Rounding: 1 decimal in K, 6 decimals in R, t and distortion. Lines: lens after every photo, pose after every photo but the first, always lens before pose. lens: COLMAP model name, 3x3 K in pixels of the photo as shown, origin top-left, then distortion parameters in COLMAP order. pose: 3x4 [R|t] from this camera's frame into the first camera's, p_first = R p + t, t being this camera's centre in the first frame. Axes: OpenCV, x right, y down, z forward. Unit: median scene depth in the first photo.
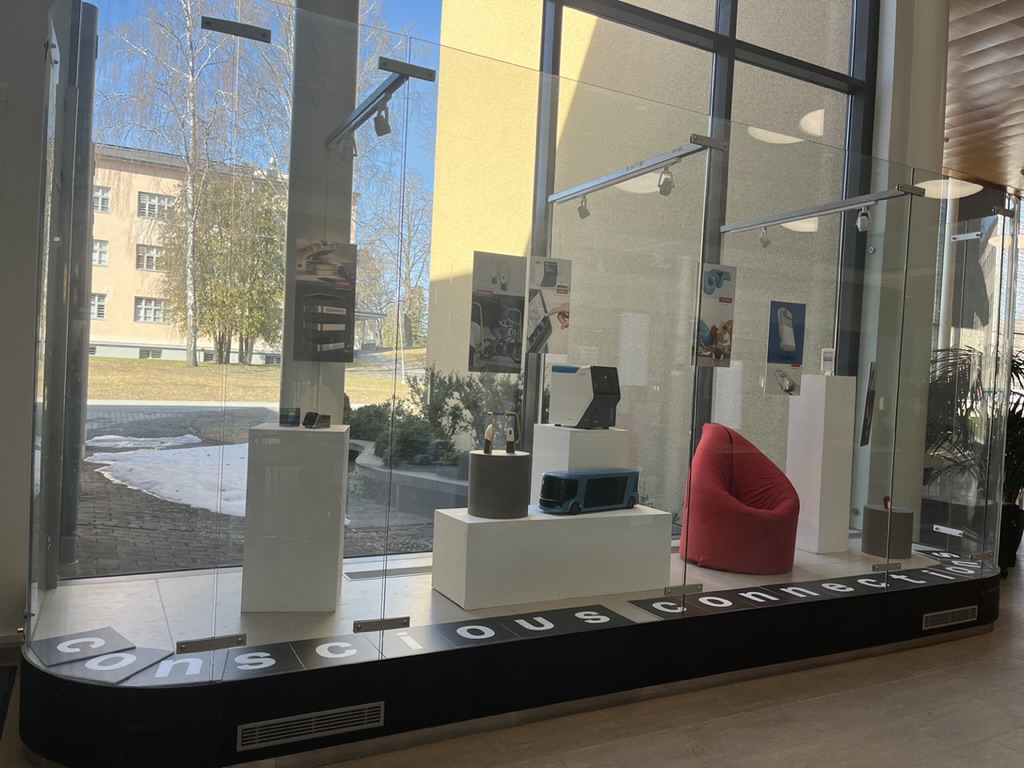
lens RADIAL K [[764.2, 0, 512.0], [0, 764.2, 384.0], [0, 0, 1]] dist [0.079438, -0.114101]
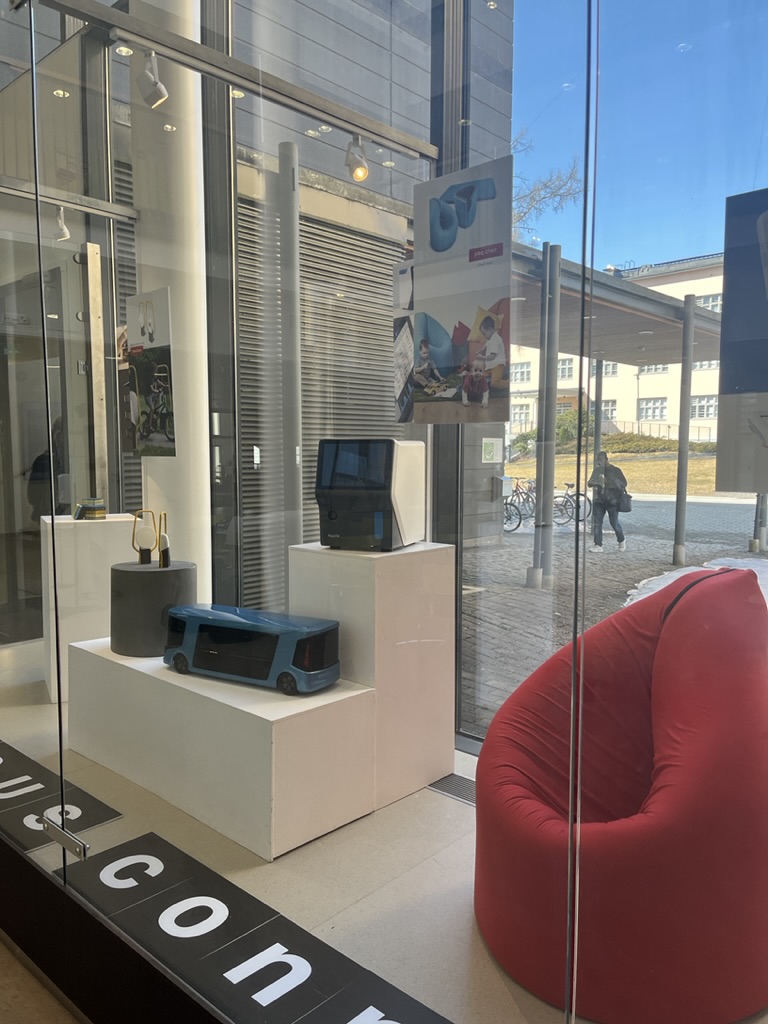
lens RADIAL K [[791.7, 0, 384.8], [0, 791.7, 521.6], [0, 0, 1]] dist [0.000077, 0.144699]
pose [[0.319254, 0.035802, -0.946993, 0.616934], [-0.006612, 0.999346, 0.035552, 0.015303], [0.947646, -0.005088, 0.319282, 0.769937]]
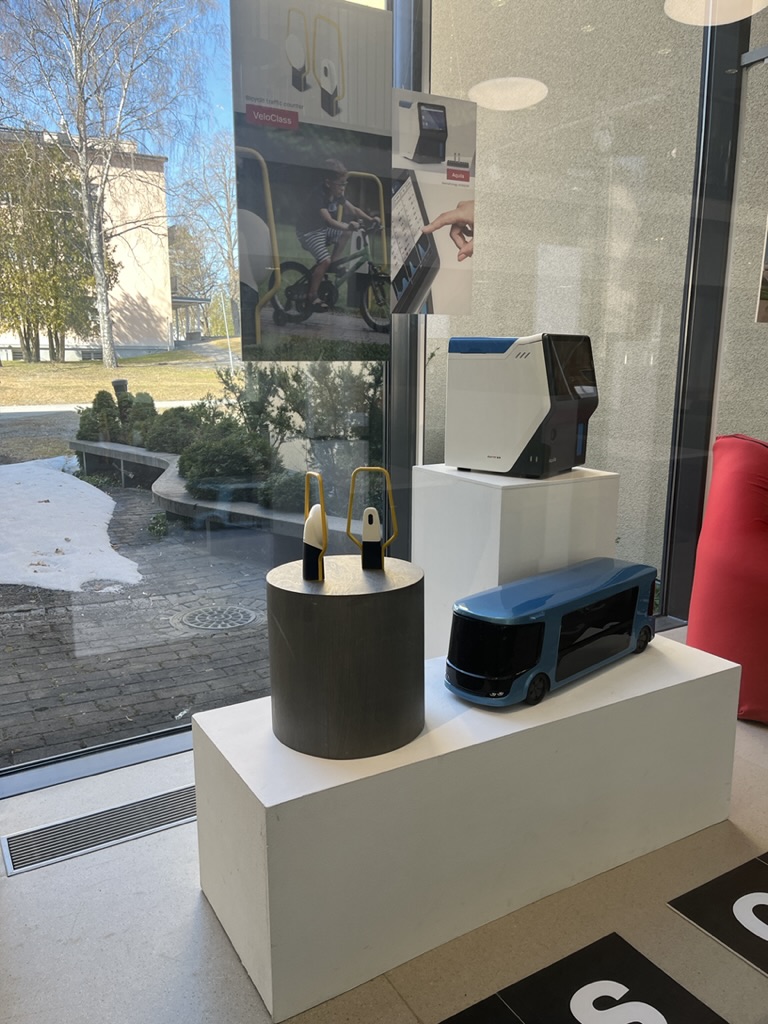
lens RADIAL K [[764.2, 0, 384.0], [0, 764.2, 512.0], [0, 0, 1]] dist [0.079438, -0.114101]
pose [[0.998023, -0.053531, 0.032929, -0.006128], [0.046611, 0.981905, 0.183549, -0.007892], [-0.042158, -0.181651, 0.982459, 0.498895]]
